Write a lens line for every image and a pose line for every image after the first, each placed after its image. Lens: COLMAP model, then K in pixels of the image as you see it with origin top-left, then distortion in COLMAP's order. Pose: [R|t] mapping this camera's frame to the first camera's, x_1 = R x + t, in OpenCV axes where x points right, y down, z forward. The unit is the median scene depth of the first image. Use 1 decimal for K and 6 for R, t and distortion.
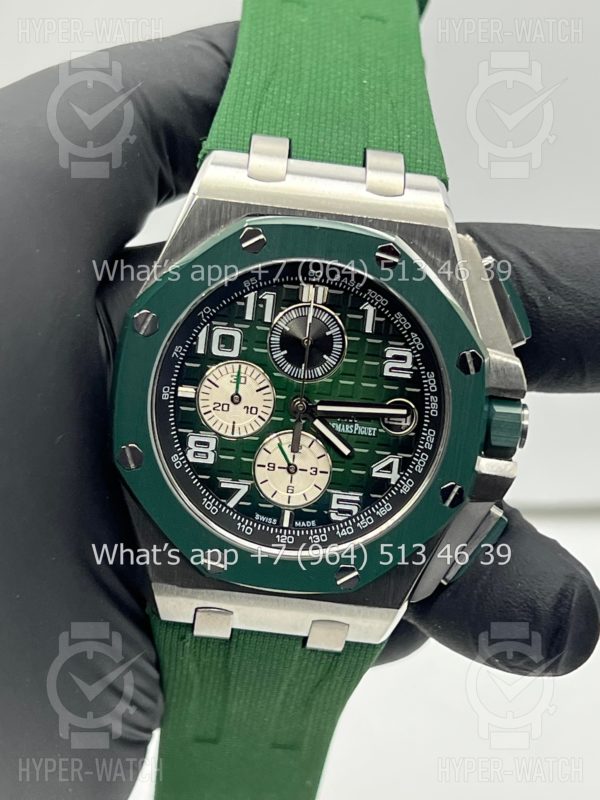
lens RADIAL K [[1862.3, 0, 300.0], [0, 1862.3, 400.0], [0, 0, 1]] dist [0.338931, -2.311036]
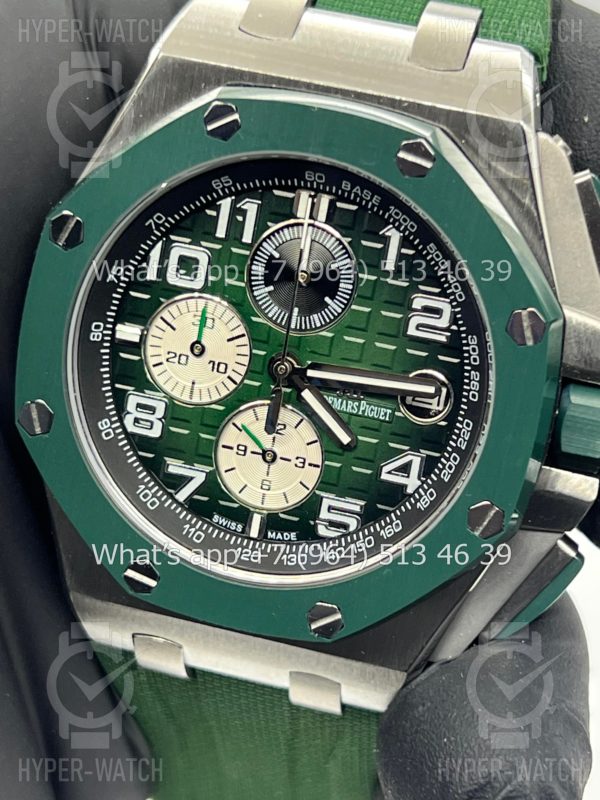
lens RADIAL K [[1862.3, 0, 300.0], [0, 1862.3, 400.0], [0, 0, 1]] dist [0.338931, -2.311036]
pose [[0.969962, 0.097023, -0.223070, 0.161542], [-0.087764, 0.994831, 0.051077, -0.020716], [0.226873, -0.029965, 0.973463, 0.324741]]
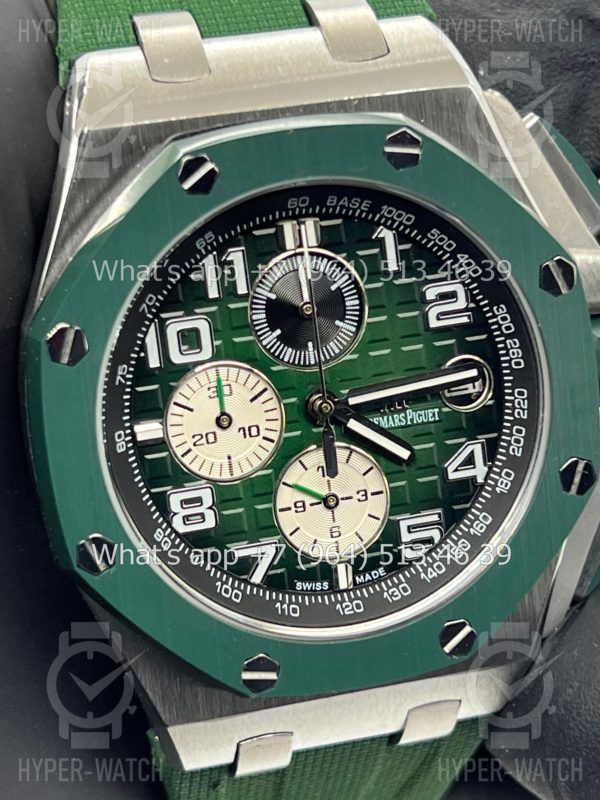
lens RADIAL K [[1862.3, 0, 300.0], [0, 1862.3, 400.0], [0, 0, 1]] dist [0.338931, -2.311036]
pose [[0.954074, -0.259560, 0.149573, -0.104260], [0.252849, 0.965479, 0.062596, -0.041592], [-0.160657, -0.021902, 0.986767, 0.355813]]
